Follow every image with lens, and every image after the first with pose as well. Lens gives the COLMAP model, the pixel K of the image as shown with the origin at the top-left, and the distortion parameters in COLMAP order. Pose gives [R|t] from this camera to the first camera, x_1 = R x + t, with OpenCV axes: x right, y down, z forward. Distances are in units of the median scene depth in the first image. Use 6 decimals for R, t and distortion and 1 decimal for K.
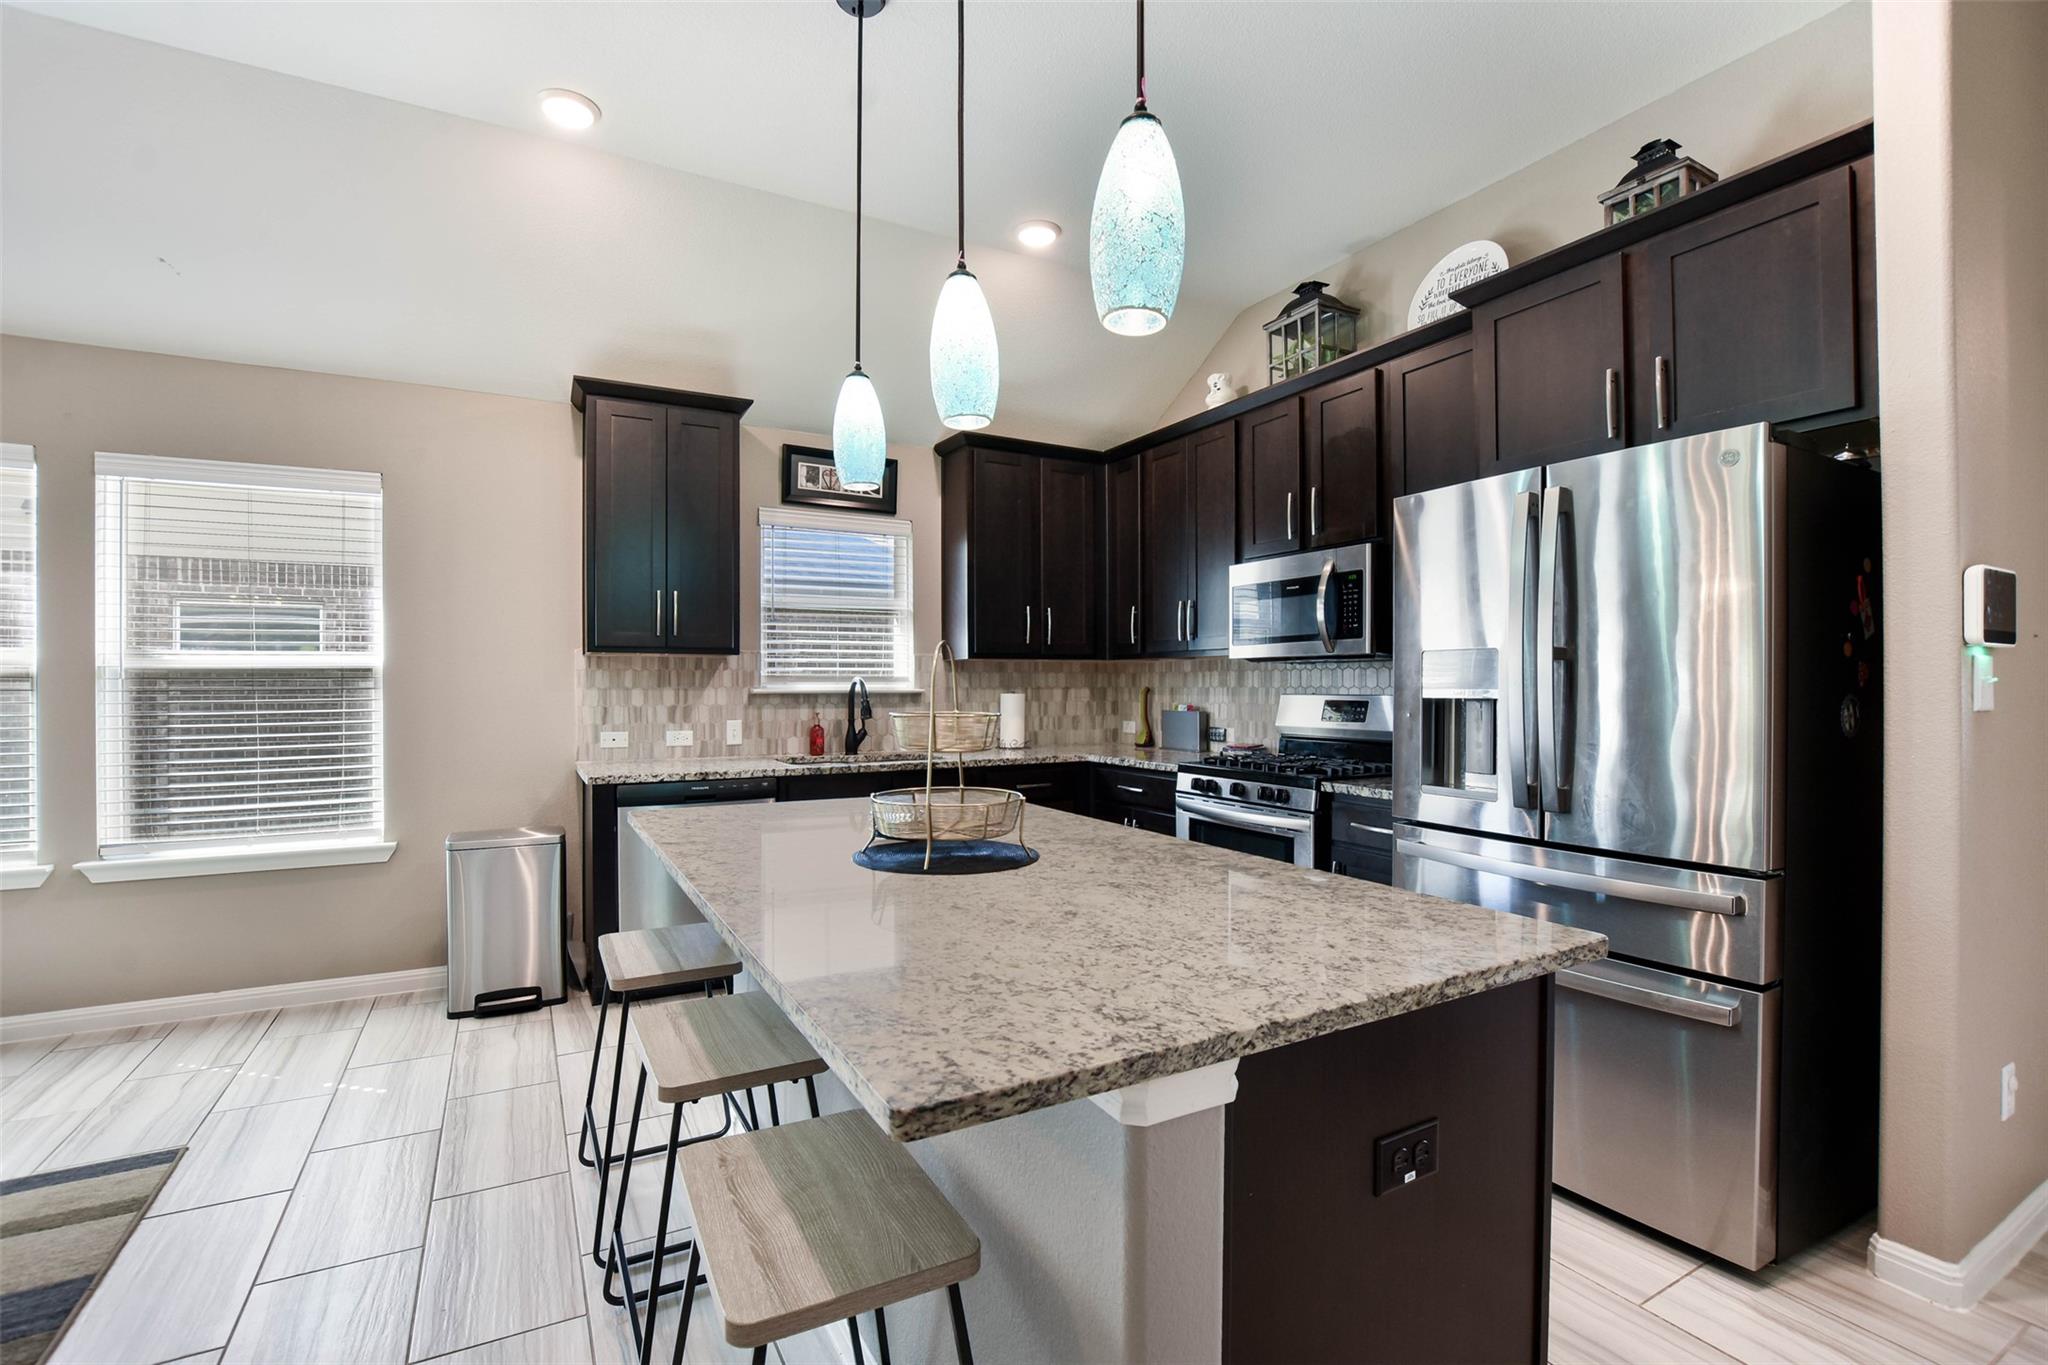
lens RADIAL K [[916.9, 0, 1018.1], [0, 916.9, 687.2], [0, 0, 1]] dist [-0.027809, 0.001679]
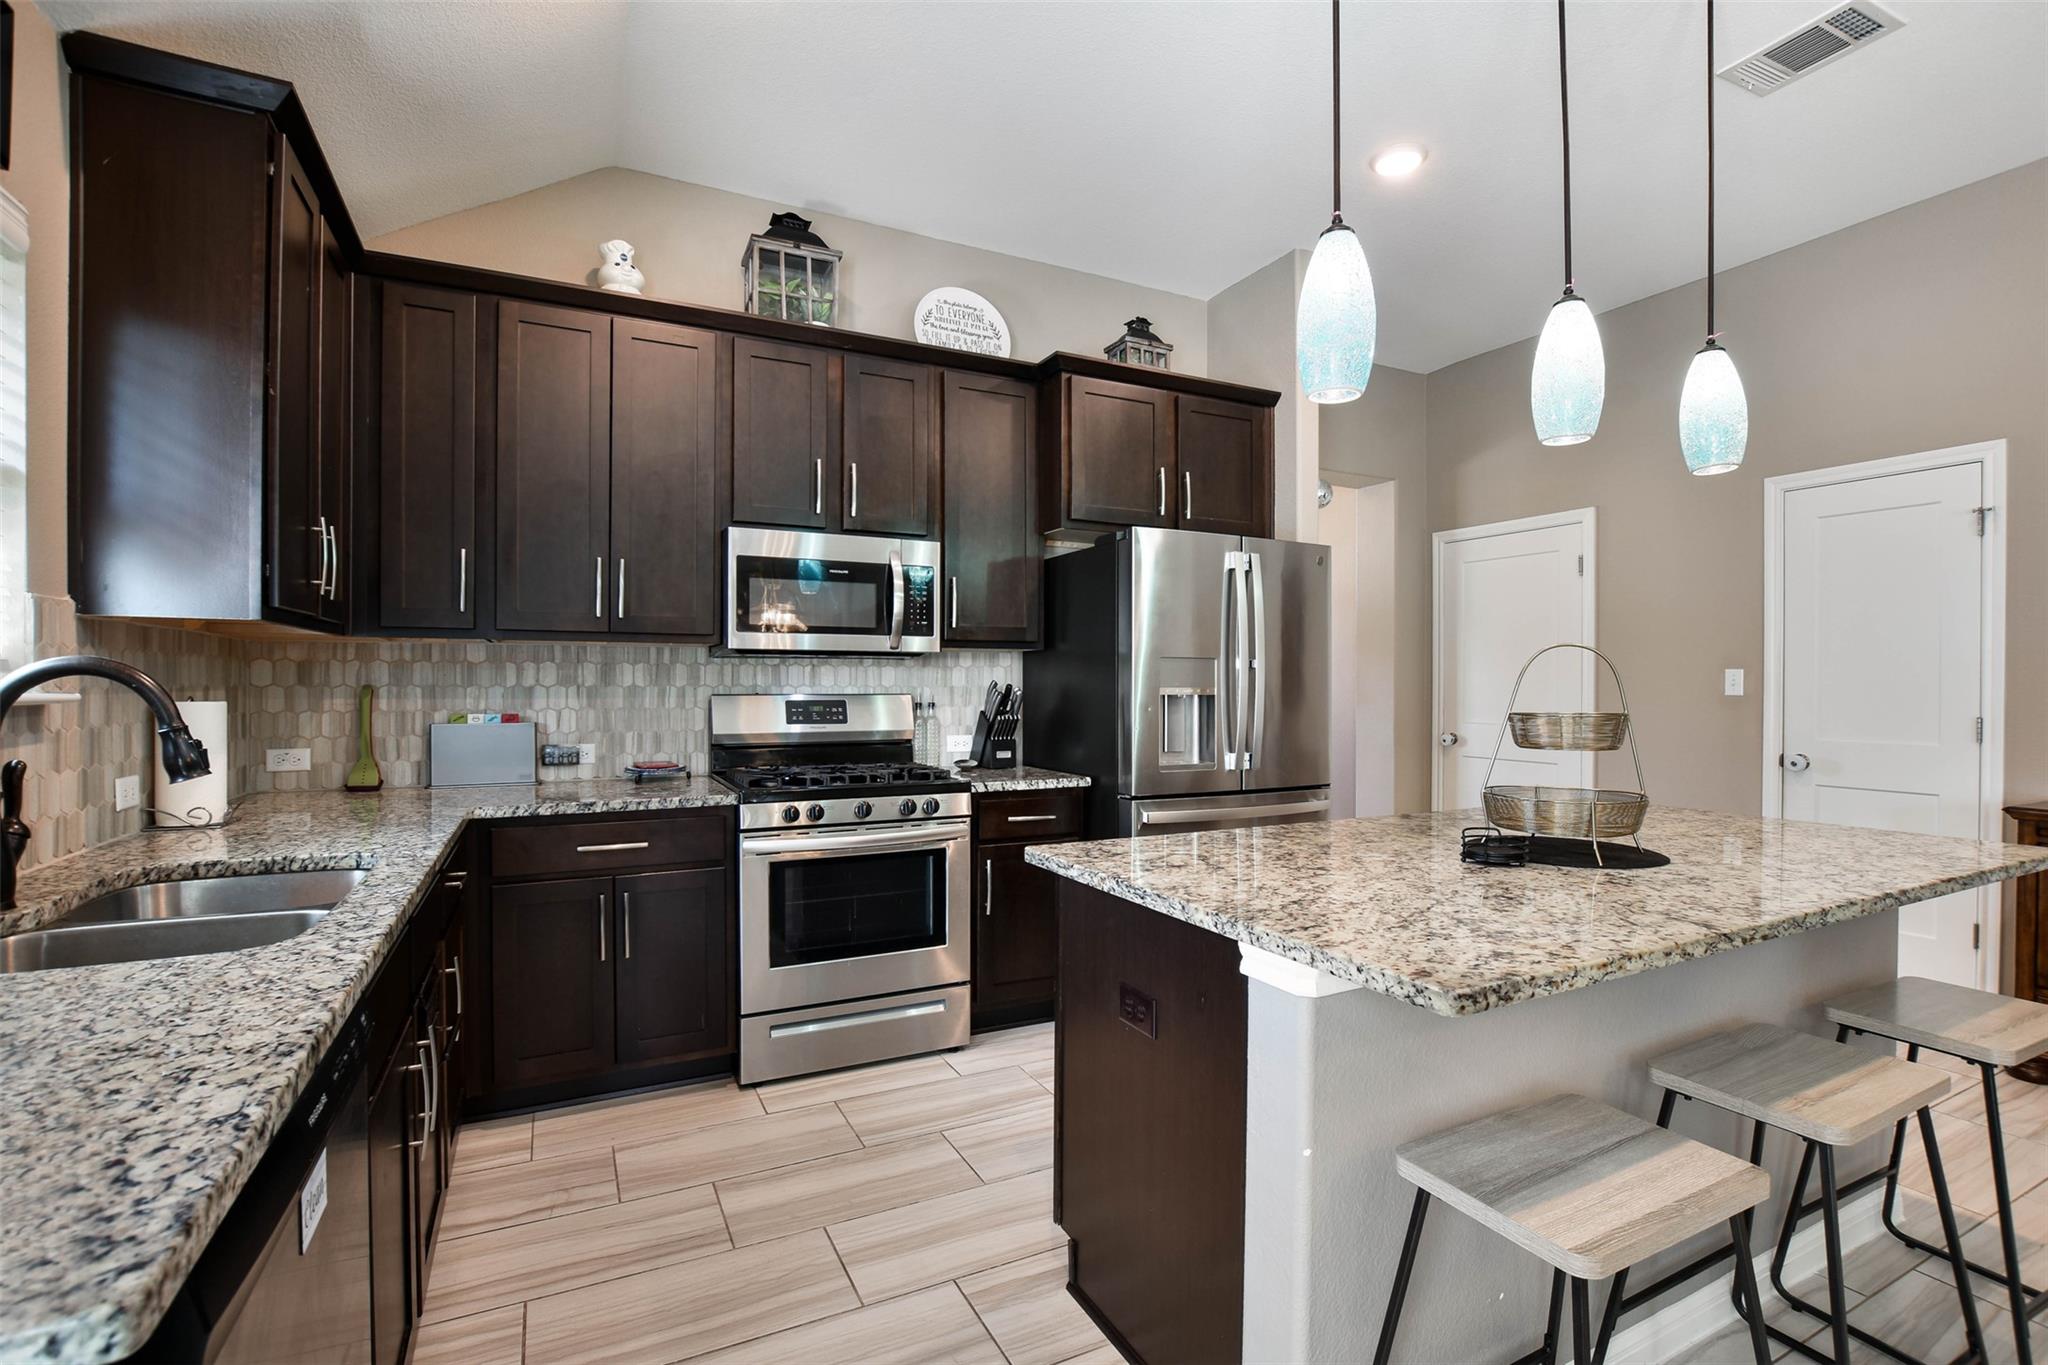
lens RADIAL K [[923.4, 0, 1011.1], [0, 923.4, 688.3], [0, 0, 1]] dist [-0.020573, 0.000457]
pose [[0.047317, -0.004522, 0.998870, -0.514497], [-0.000993, 0.999989, 0.004574, -0.001832], [-0.998879, -0.001208, 0.047312, 0.716354]]
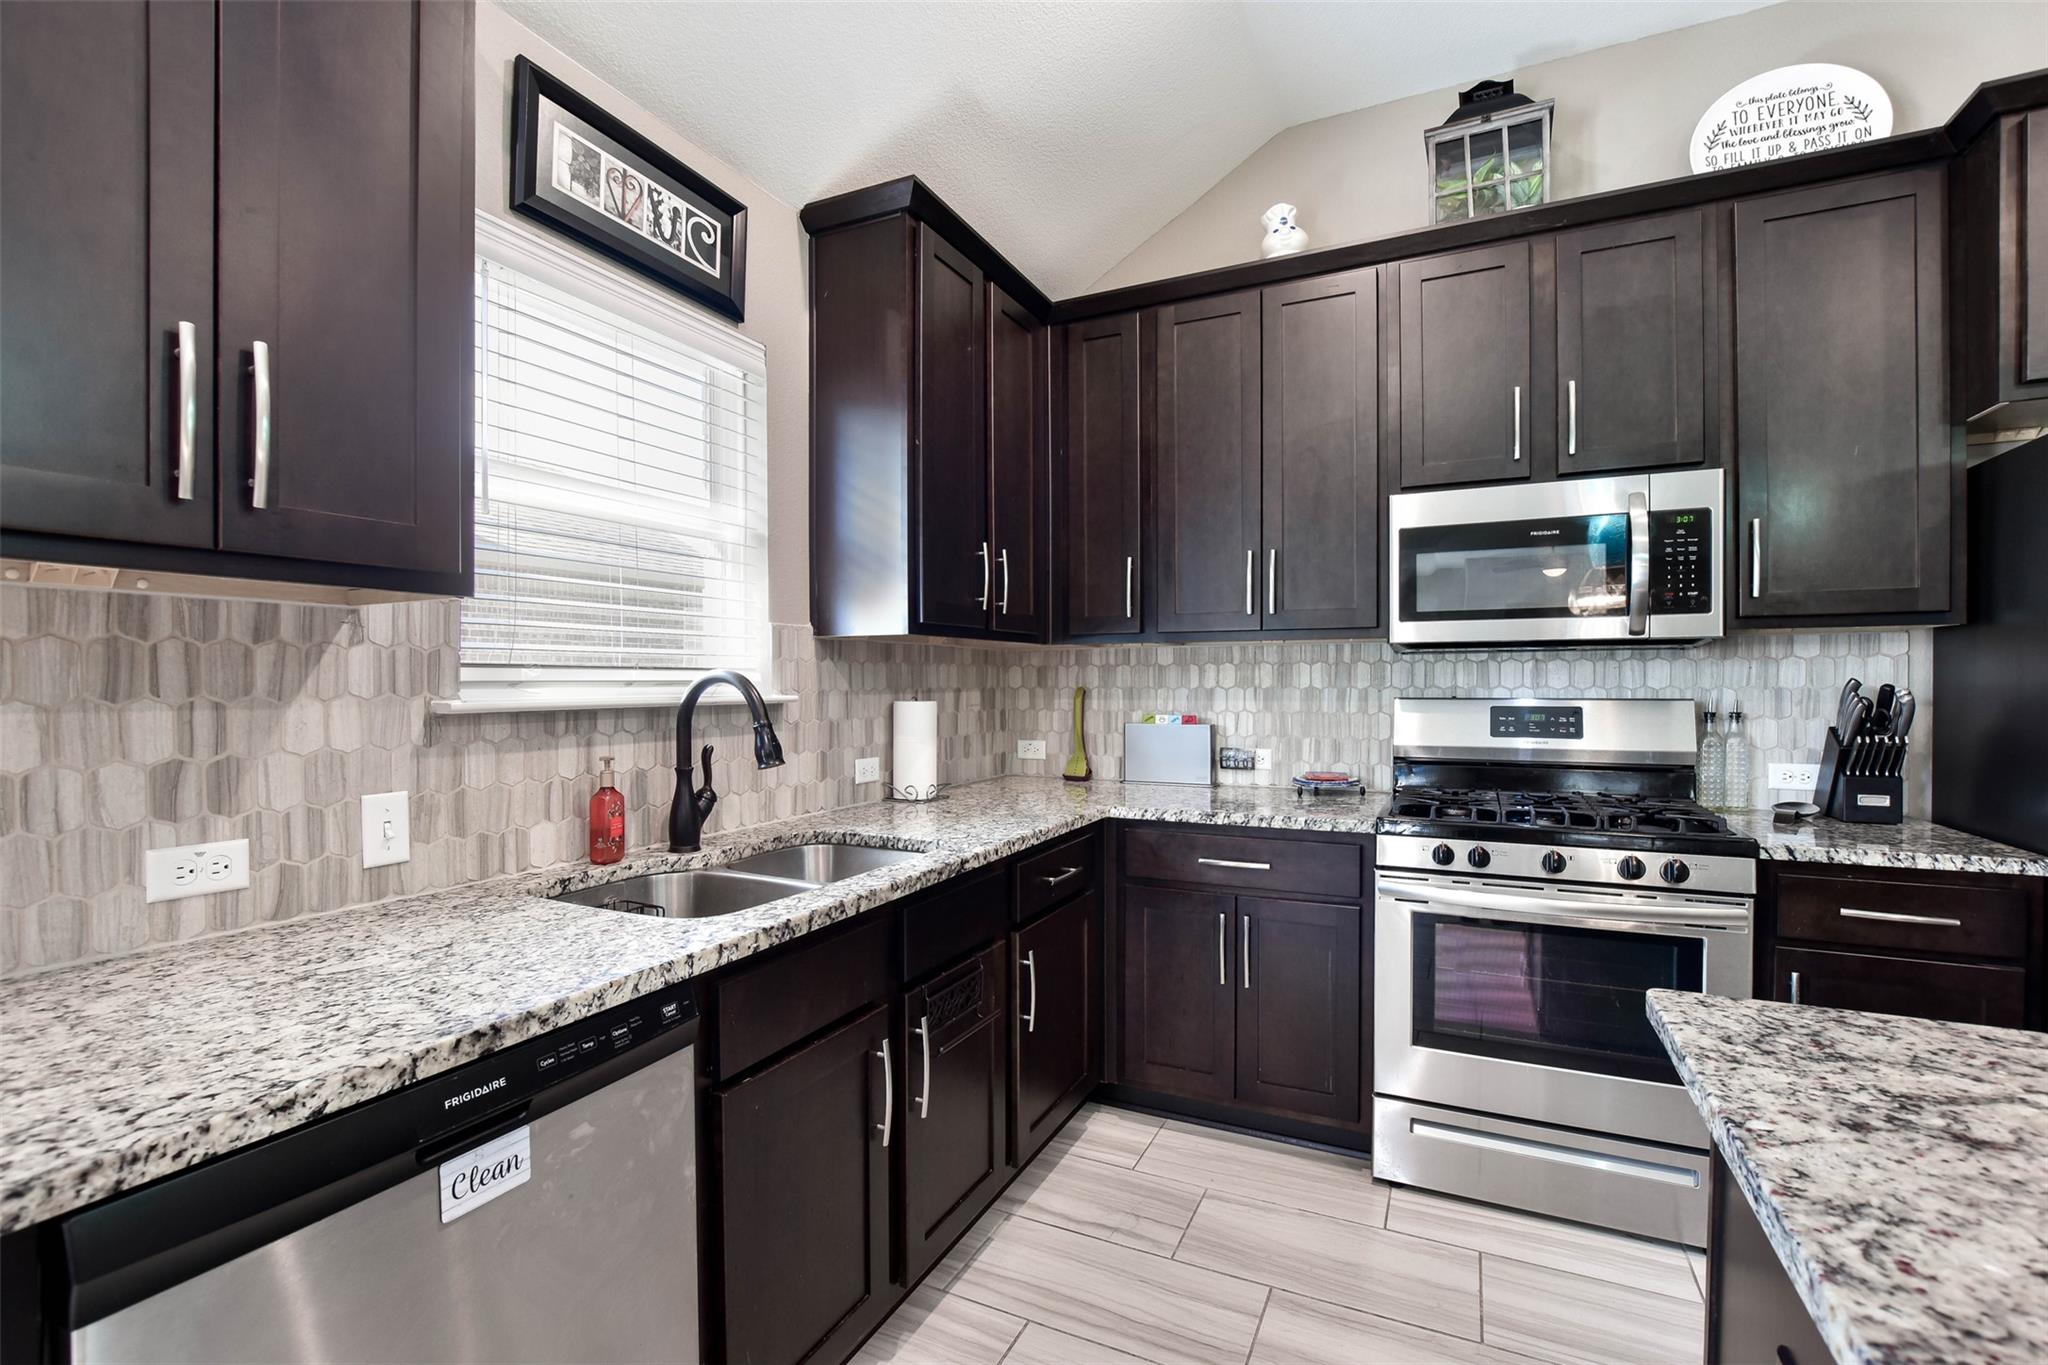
lens RADIAL K [[901.7, 0, 1023.3], [0, 901.7, 692.7], [0, 0, 1]] dist [-0.024944, 0.000610]
pose [[0.819625, -0.009130, 0.572828, -0.323990], [0.003875, 0.999938, 0.010394, -0.004230], [-0.572888, -0.006299, 0.819610, 0.627274]]
